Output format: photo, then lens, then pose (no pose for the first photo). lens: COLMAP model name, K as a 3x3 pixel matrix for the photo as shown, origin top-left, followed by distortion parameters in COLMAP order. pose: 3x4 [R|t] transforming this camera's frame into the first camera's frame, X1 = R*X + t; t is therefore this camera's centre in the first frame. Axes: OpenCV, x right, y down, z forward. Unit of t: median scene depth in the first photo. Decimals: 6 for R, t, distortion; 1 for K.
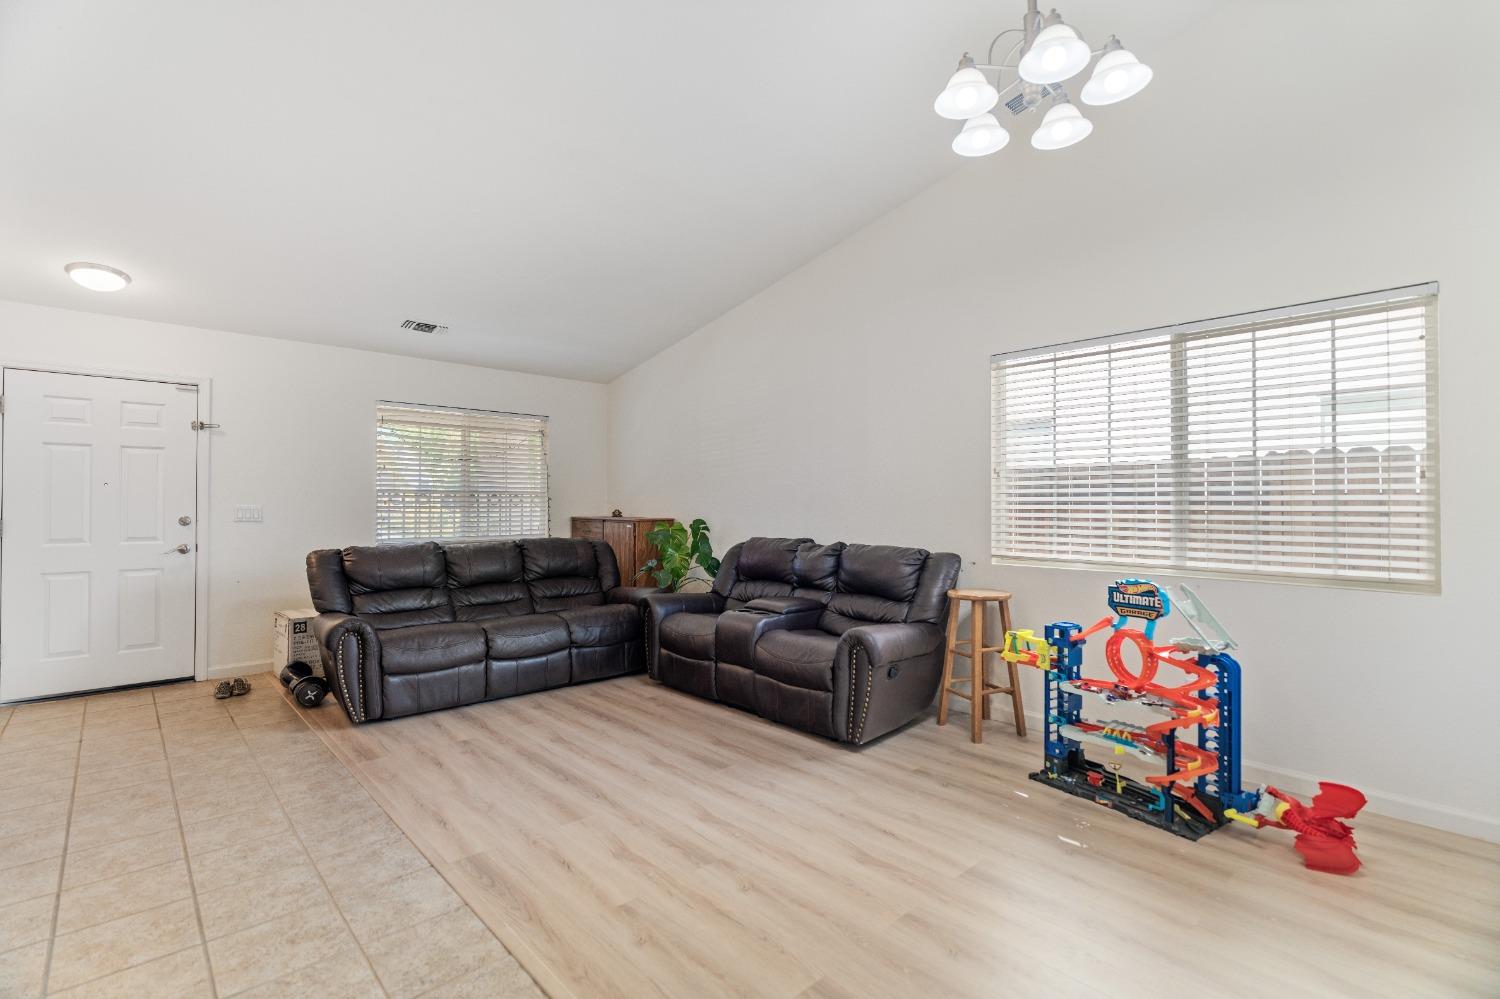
lens RADIAL K [[680.5, 0, 745.8], [0, 680.5, 499.6], [0, 0, 1]] dist [-0.001282, 0.000166]
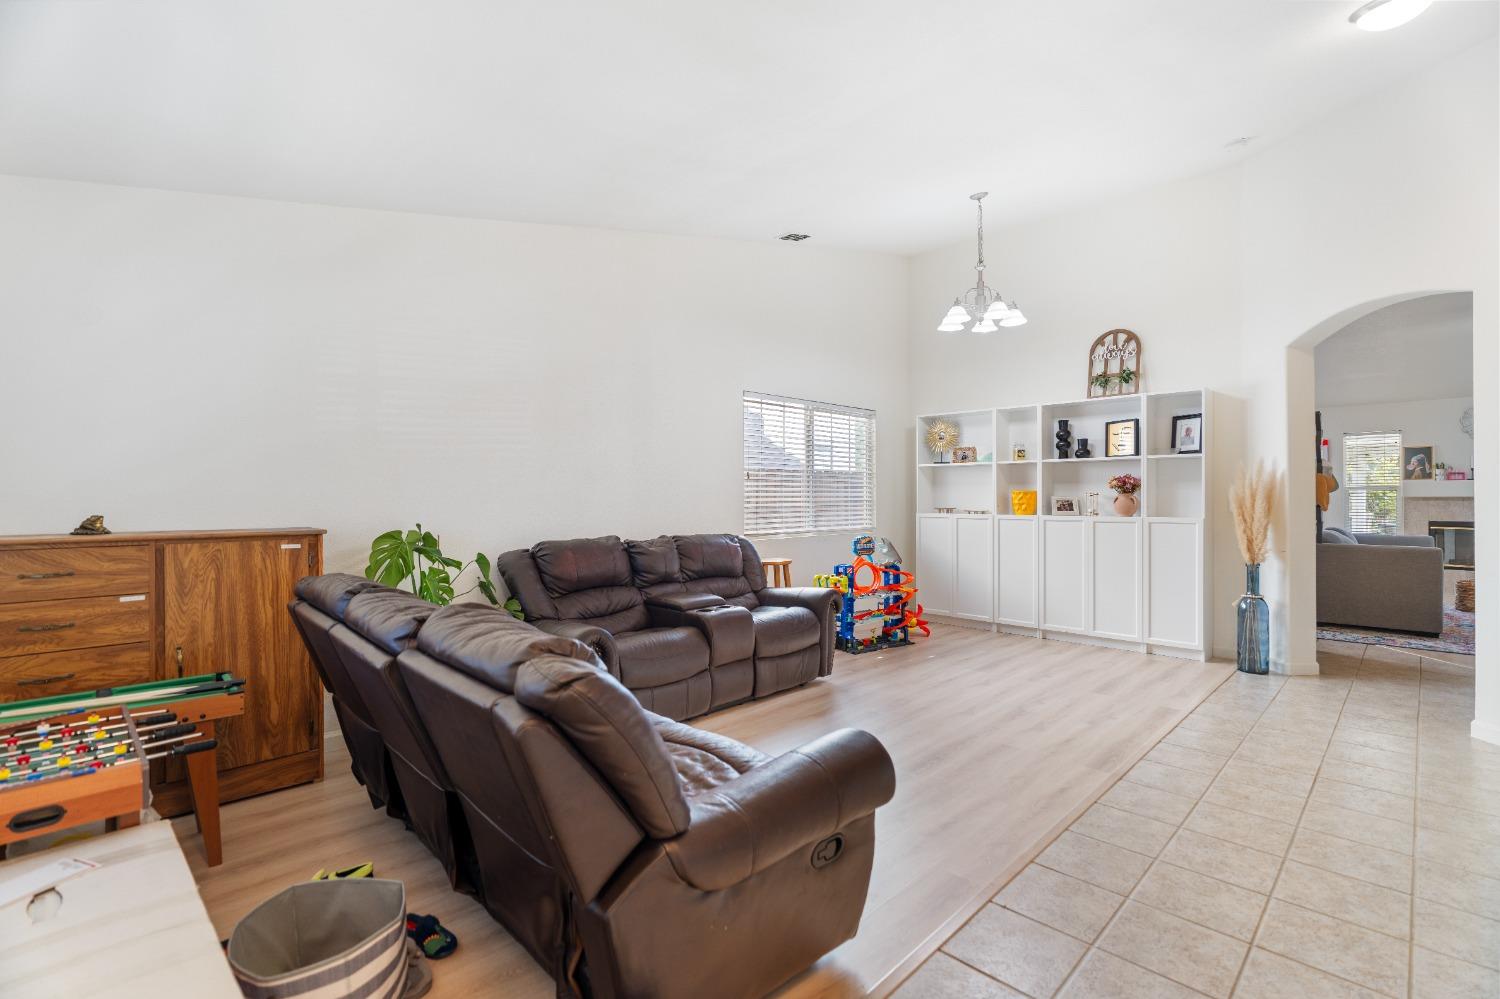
lens RADIAL K [[680.5, 0, 745.8], [0, 680.5, 499.6], [0, 0, 1]] dist [-0.001282, 0.000166]
pose [[-0.036806, -0.006146, 0.999304, -1.306760], [-0.004430, 0.999972, 0.005987, 0.001782], [-0.999313, -0.004207, -0.036833, 1.335387]]
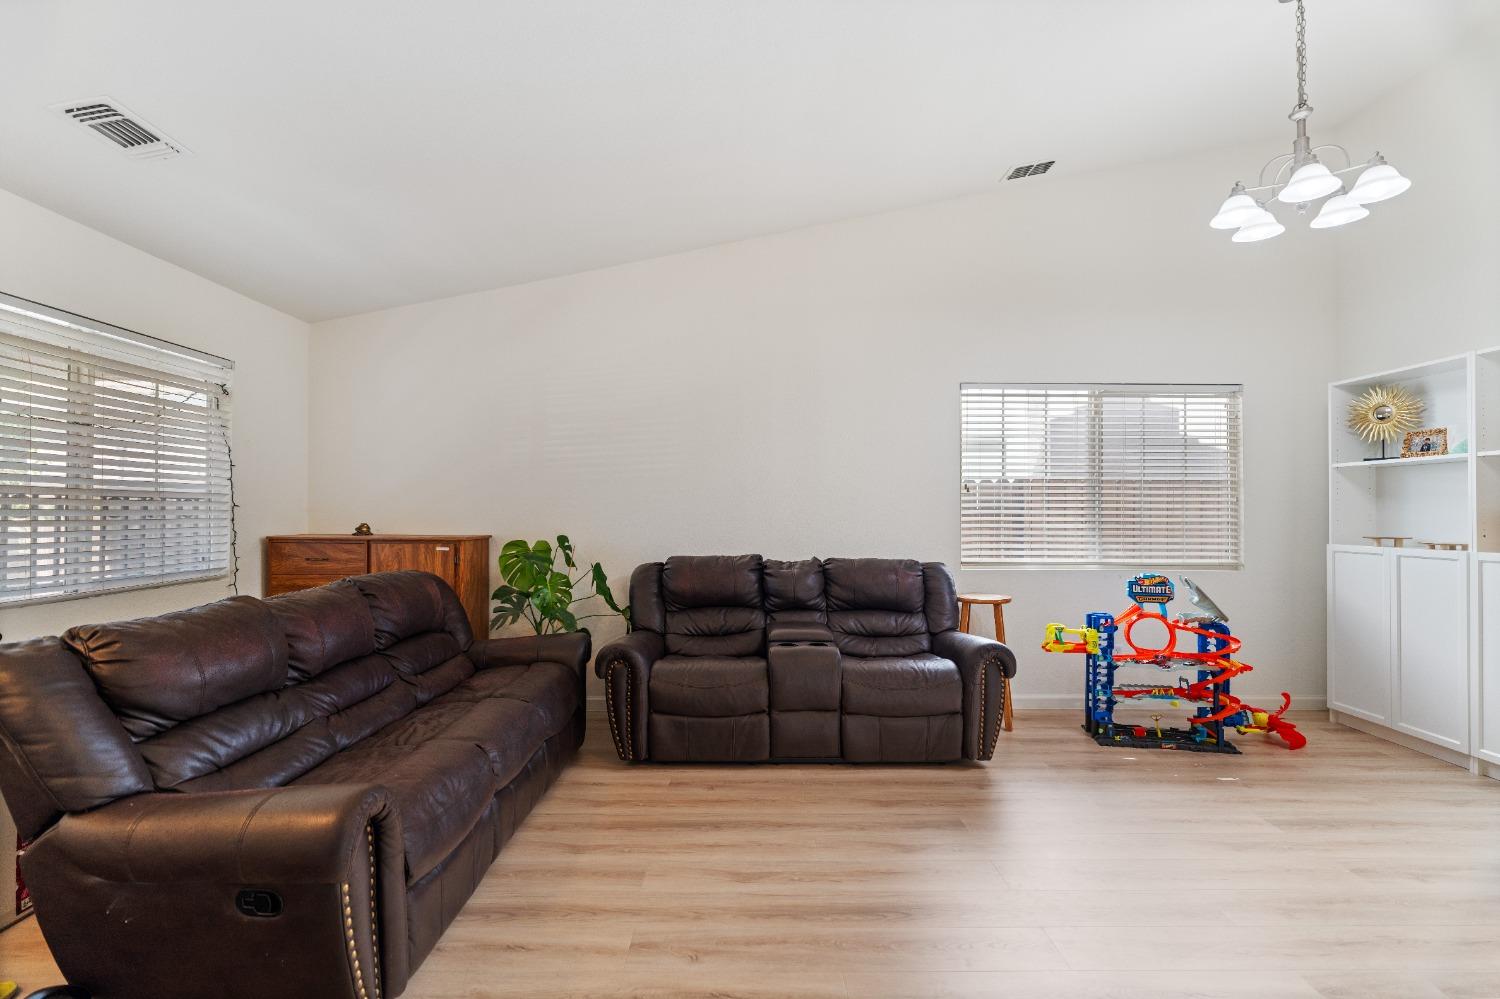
lens RADIAL K [[673.3, 0, 749.4], [0, 673.3, 506.6], [0, 0, 1]] dist [-0.002312, 0.000298]
pose [[0.680419, 0.006790, 0.732792, -0.871886], [-0.007599, 0.999969, -0.002209, -0.005585], [-0.732784, -0.004066, 0.680449, 0.641291]]
